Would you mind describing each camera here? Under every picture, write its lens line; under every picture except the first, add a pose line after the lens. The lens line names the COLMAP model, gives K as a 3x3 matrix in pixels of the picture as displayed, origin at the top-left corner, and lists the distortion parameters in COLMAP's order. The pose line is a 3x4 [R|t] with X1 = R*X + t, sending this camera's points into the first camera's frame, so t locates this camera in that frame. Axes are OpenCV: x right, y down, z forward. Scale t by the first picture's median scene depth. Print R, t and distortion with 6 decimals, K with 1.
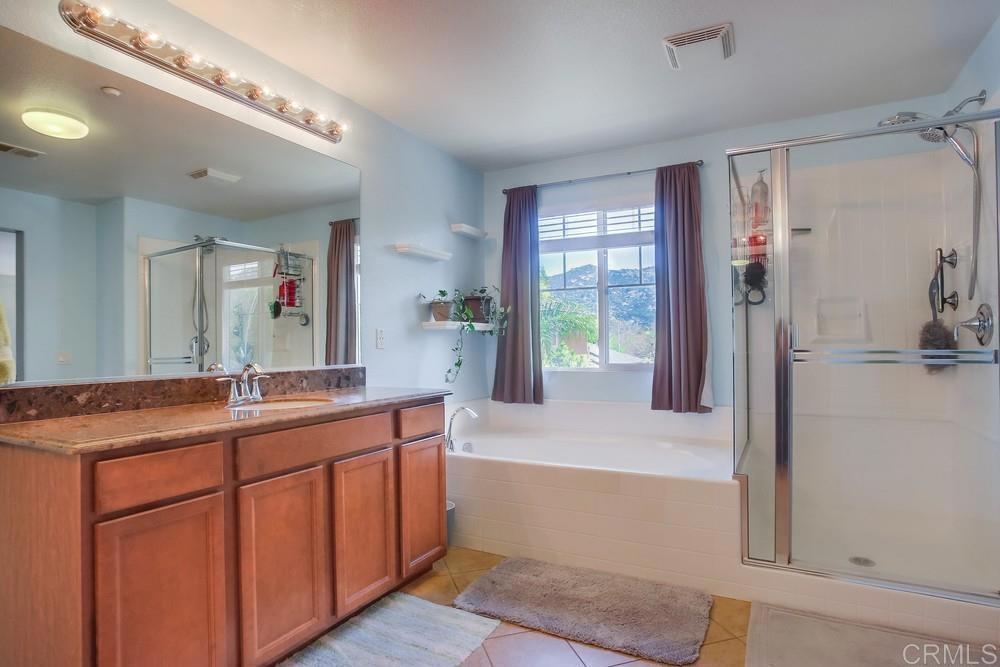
lens RADIAL K [[542.2, 0, 498.0], [0, 542.2, 345.3], [0, 0, 1]] dist [-0.001346, -0.000382]
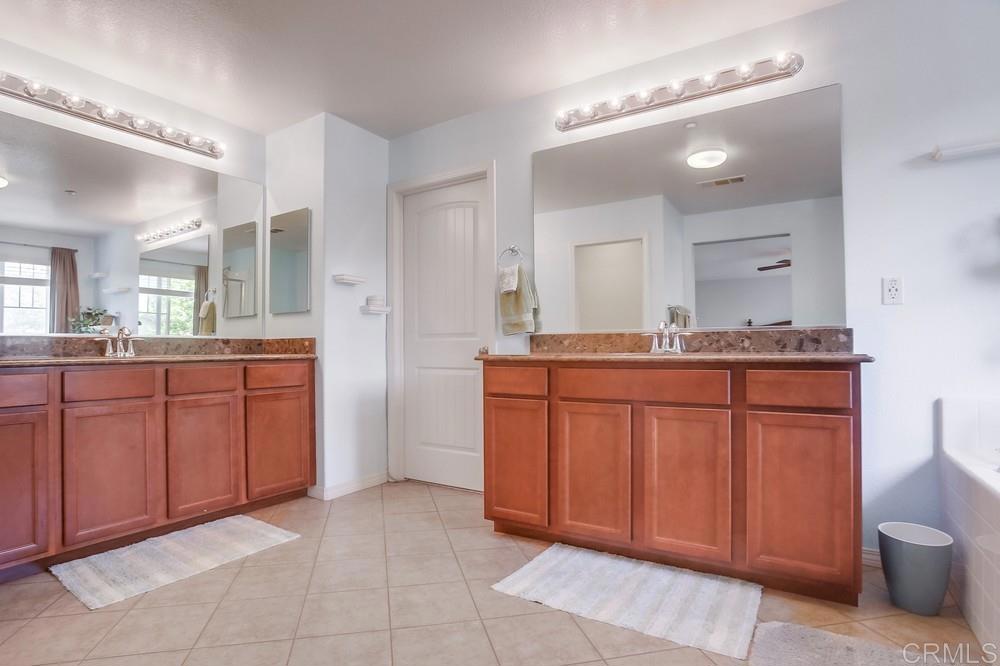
lens RADIAL K [[539.3, 0, 500.0], [0, 539.3, 333.0], [0, 0, 1]] dist [0.001260, 0.000185]
pose [[-0.044652, -0.021942, -0.998762, 0.751152], [0.002461, 0.999753, -0.022074, 0.084086], [0.999000, -0.003444, -0.044587, 0.693107]]
